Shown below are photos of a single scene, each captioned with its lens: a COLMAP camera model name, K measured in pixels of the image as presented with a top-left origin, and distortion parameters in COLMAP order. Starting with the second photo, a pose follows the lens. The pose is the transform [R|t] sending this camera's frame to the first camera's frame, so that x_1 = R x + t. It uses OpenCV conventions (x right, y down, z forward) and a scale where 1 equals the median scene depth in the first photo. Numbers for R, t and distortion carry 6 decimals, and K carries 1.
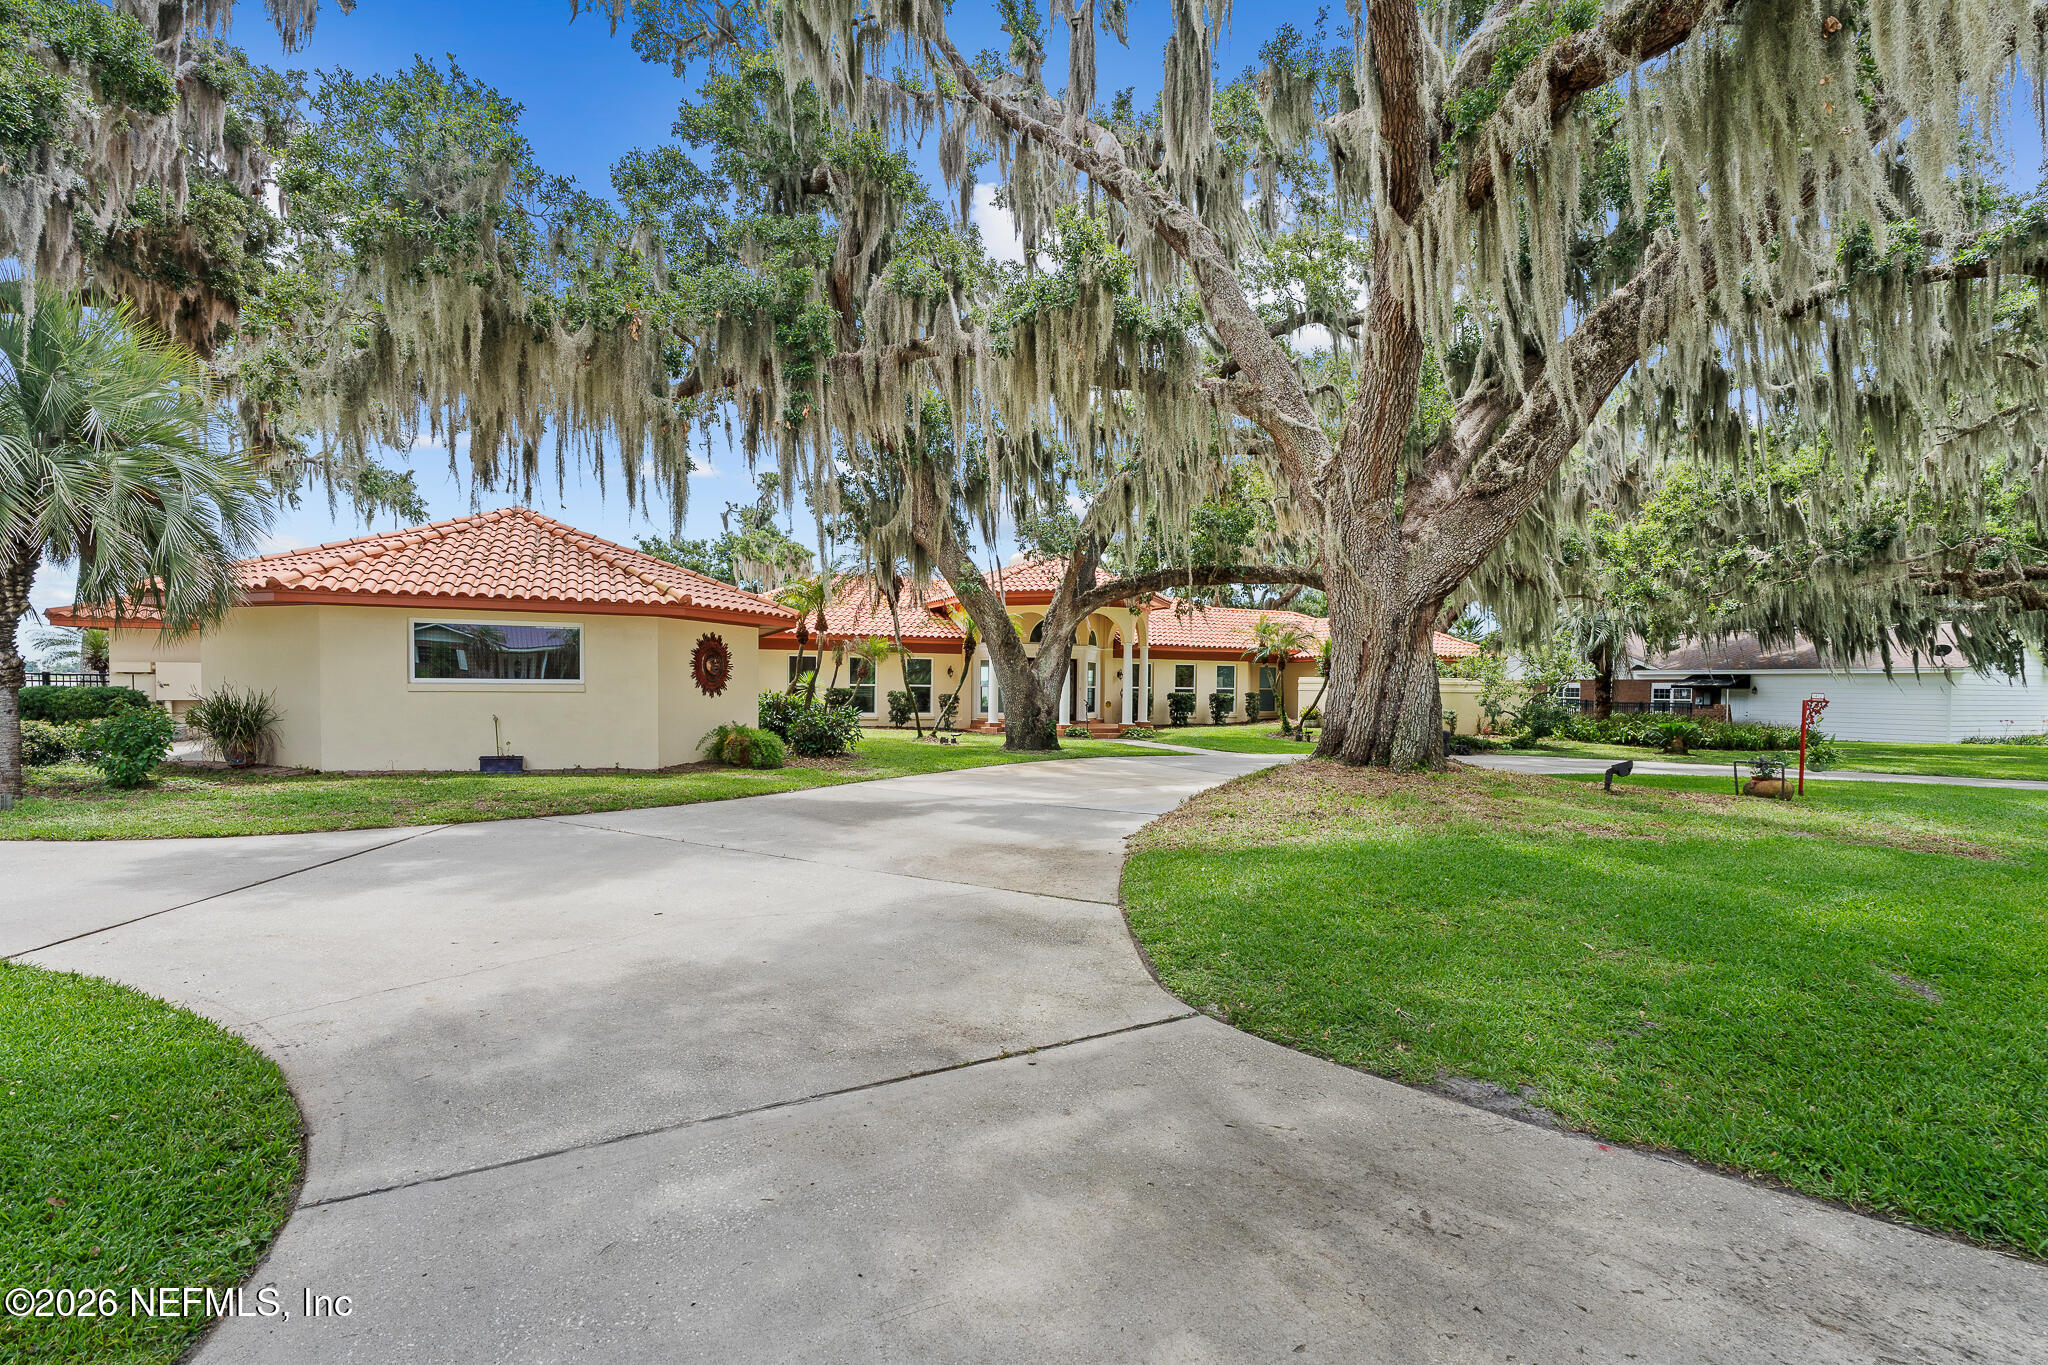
lens RADIAL K [[918.6, 0, 1029.2], [0, 918.6, 688.9], [0, 0, 1]] dist [-0.002264, -0.000078]
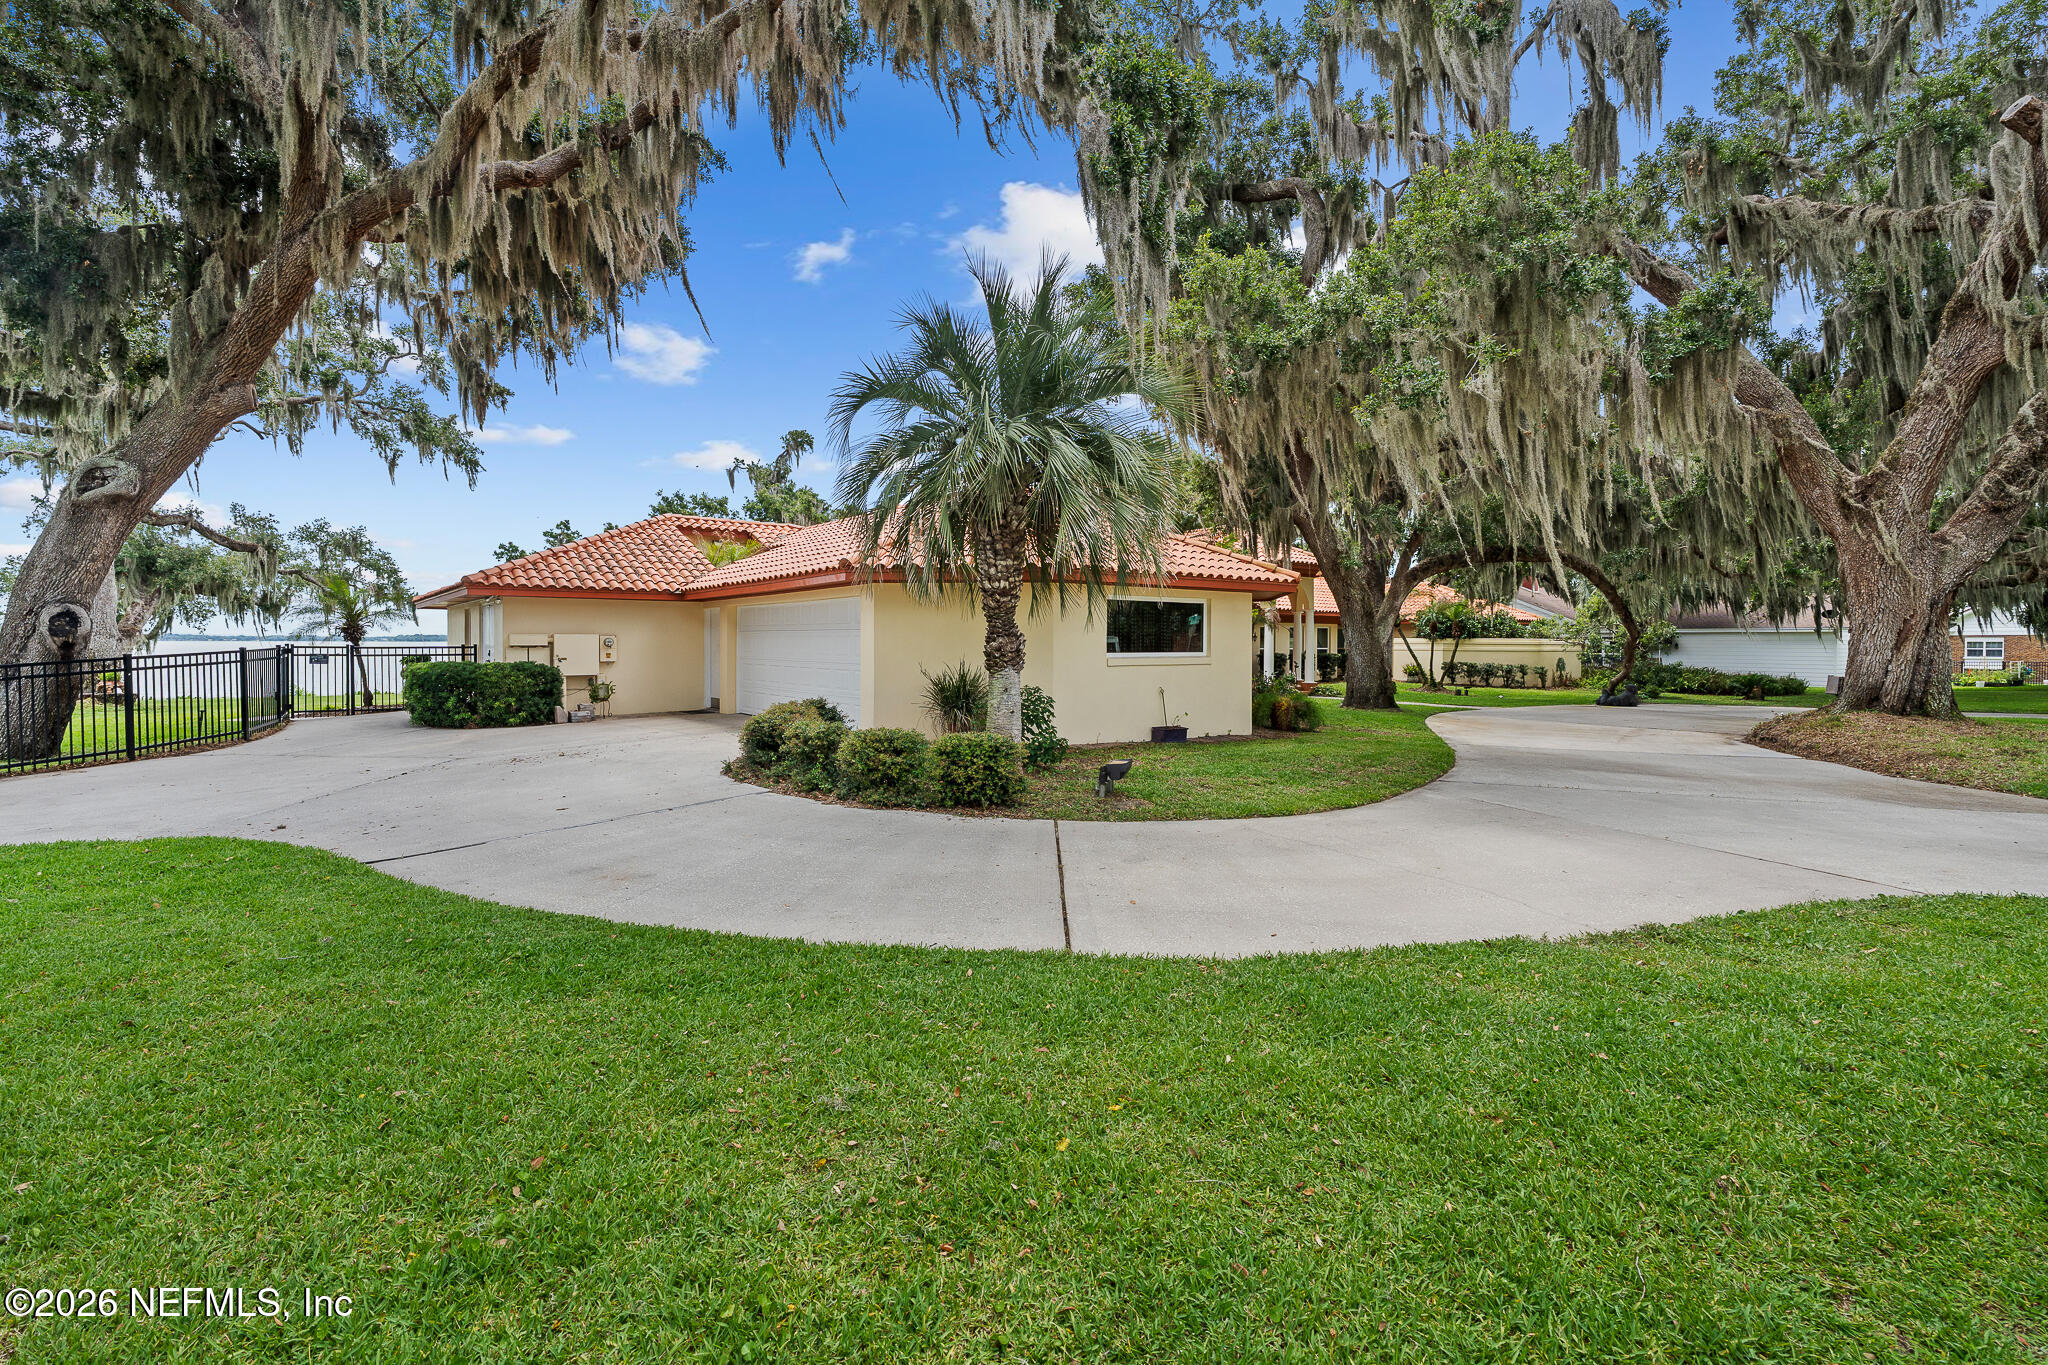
lens RADIAL K [[918.6, 0, 1033.5], [0, 918.6, 608.0], [0, 0, 1]] dist [-0.002264, -0.000078]
pose [[0.976320, 0.001605, 0.216326, -0.952162], [0.007358, 0.999148, -0.040619, -0.020641], [-0.216206, 0.041249, 0.975476, 0.008743]]
